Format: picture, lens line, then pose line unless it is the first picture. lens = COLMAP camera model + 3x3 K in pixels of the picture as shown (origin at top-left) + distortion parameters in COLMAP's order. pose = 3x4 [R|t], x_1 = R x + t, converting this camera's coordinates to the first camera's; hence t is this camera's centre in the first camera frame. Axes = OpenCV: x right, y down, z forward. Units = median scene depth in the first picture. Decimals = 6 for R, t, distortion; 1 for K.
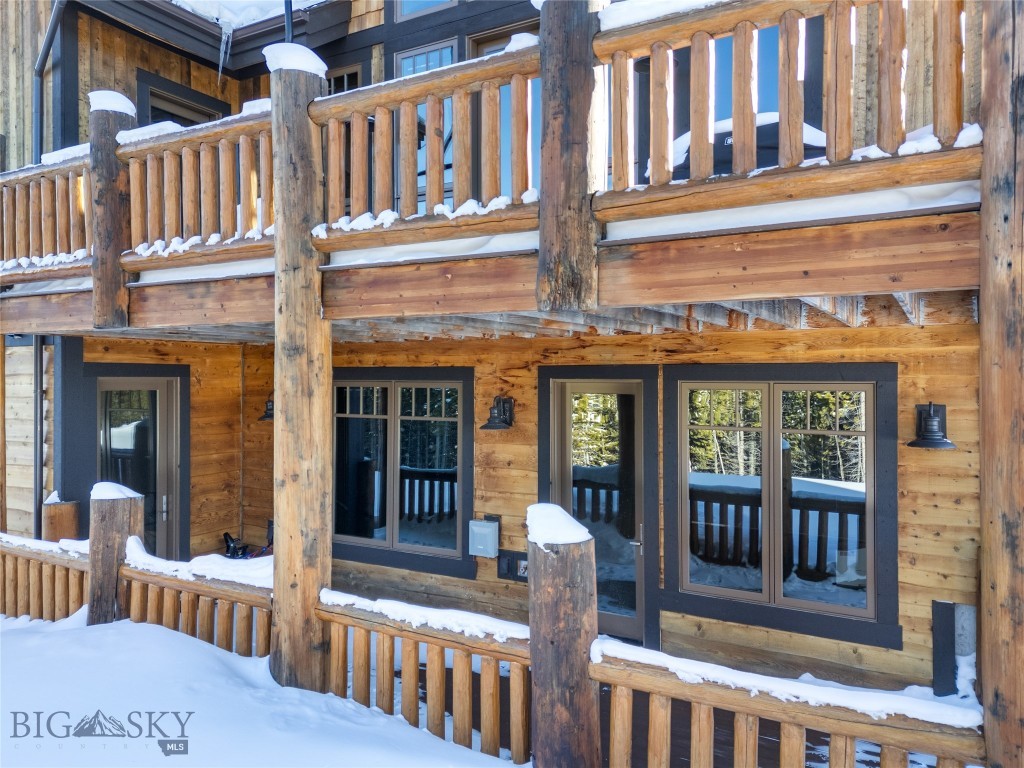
lens RADIAL K [[745.1, 0, 512.0], [0, 745.1, 384.0], [0, 0, 1]] dist [0.080292, -0.081891]
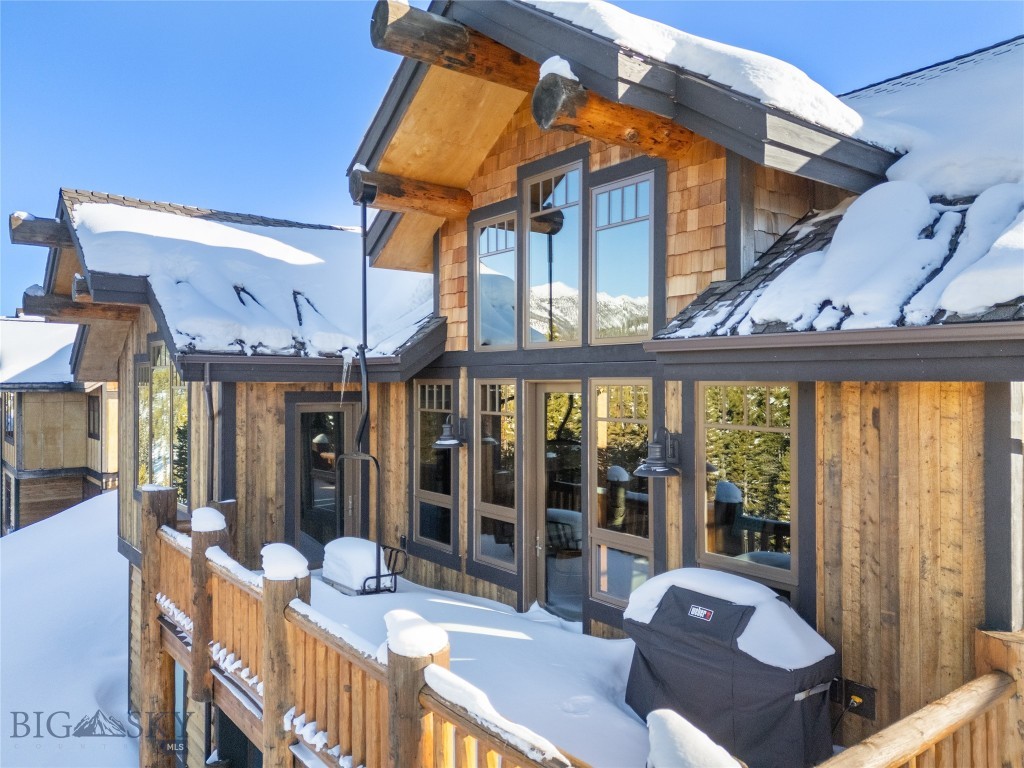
lens RADIAL K [[745.1, 0, 512.0], [0, 745.1, 384.0], [0, 0, 1]] dist [0.080292, -0.081891]
pose [[0.925738, -0.001501, -0.378162, 0.424720], [-0.000483, 0.999987, -0.005151, -0.588869], [0.378164, 0.004951, 0.925725, 0.018992]]
